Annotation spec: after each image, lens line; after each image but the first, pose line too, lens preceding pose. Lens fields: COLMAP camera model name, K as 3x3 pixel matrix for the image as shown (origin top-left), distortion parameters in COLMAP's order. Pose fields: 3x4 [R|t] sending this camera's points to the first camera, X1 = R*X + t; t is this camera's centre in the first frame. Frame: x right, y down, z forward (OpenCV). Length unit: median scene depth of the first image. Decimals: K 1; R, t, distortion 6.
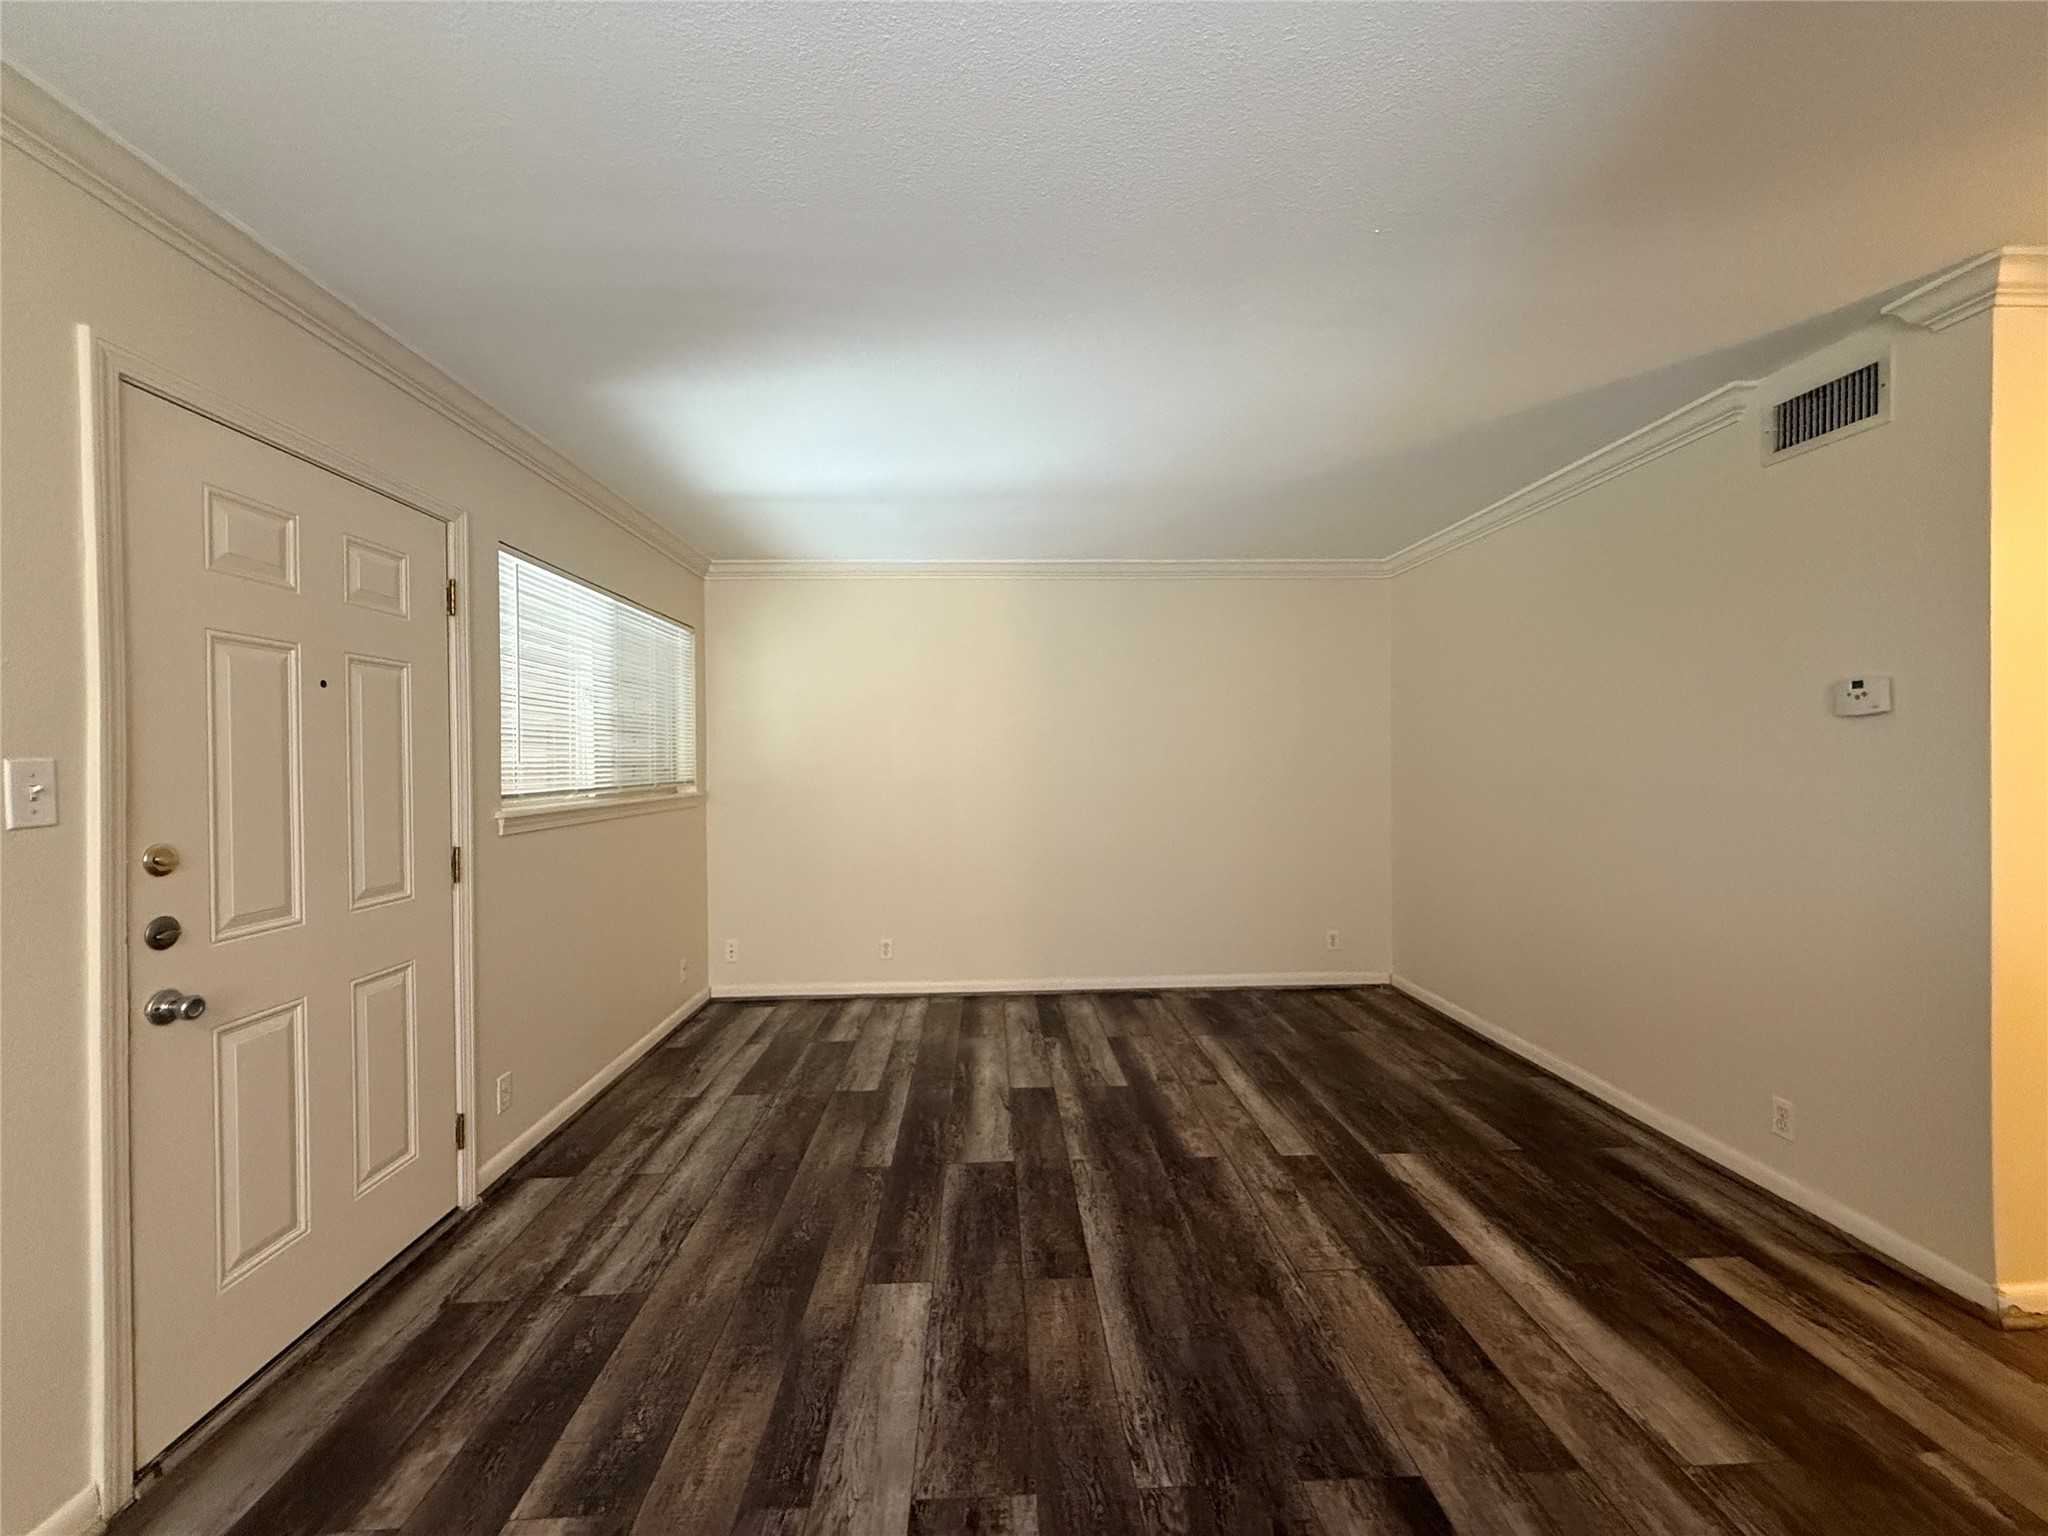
lens RADIAL K [[819.9, 0, 1011.0], [0, 819.9, 766.8], [0, 0, 1]] dist [0.001560, -0.000191]
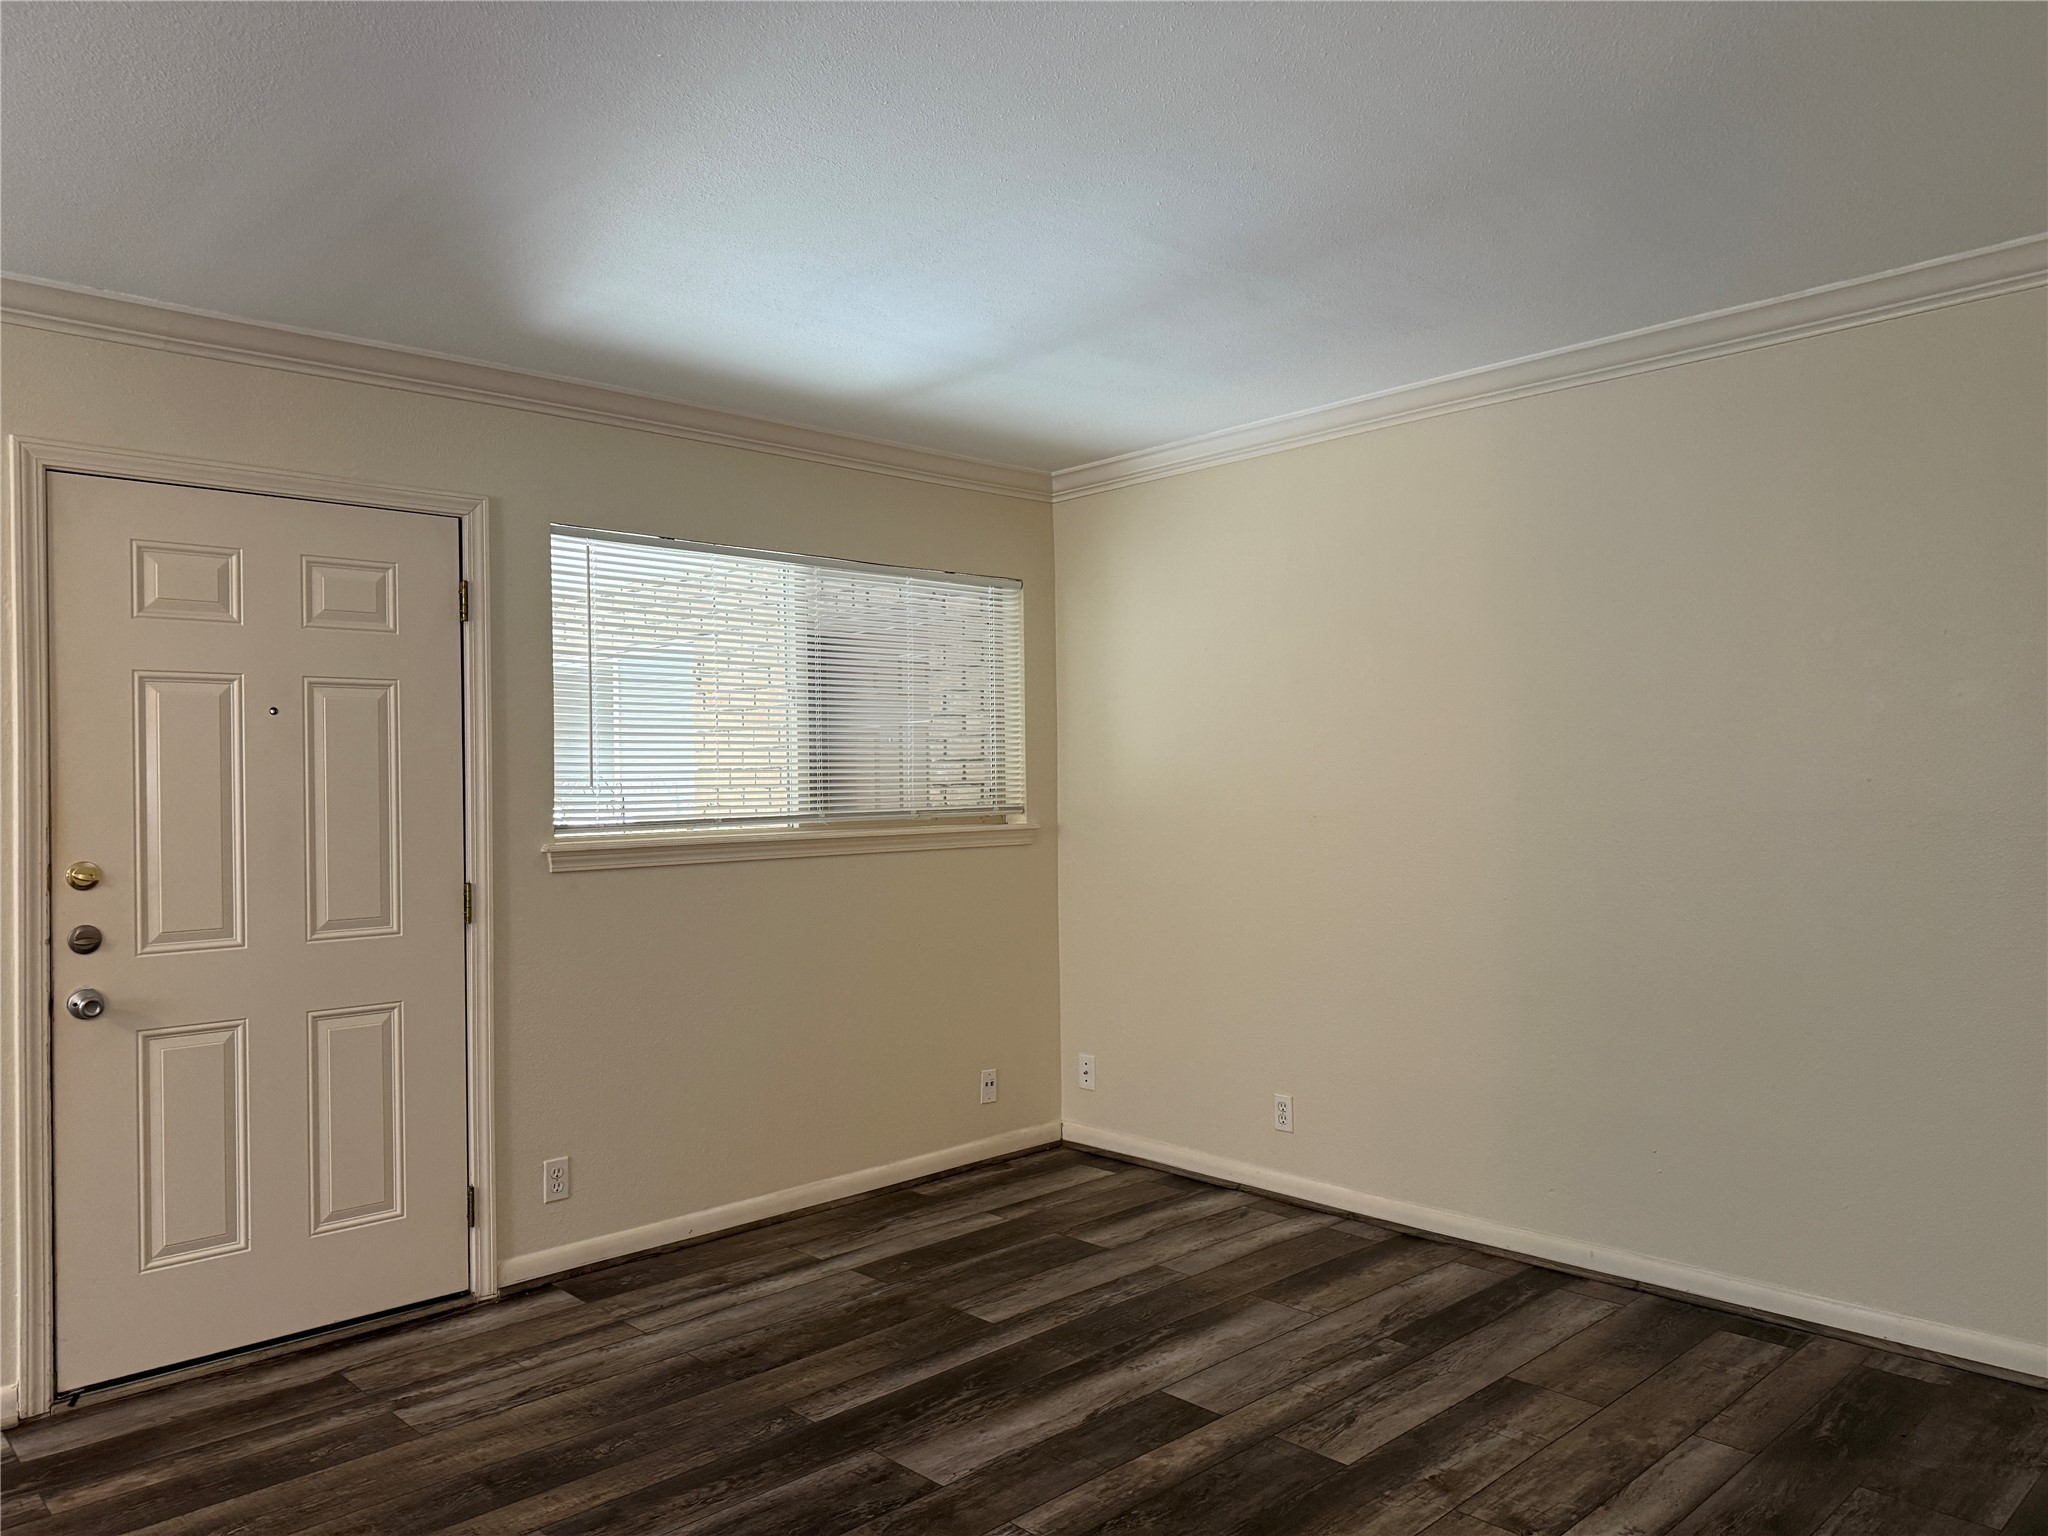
lens RADIAL K [[1419.0, 0, 980.4], [0, 1419.0, 764.1], [0, 0, 1]] dist [0.069758, -0.086893]
pose [[0.665081, -0.006664, -0.746741, 0.687743], [0.002352, 0.999974, -0.006829, -0.014618], [0.746767, 0.002785, 0.665080, 0.311667]]
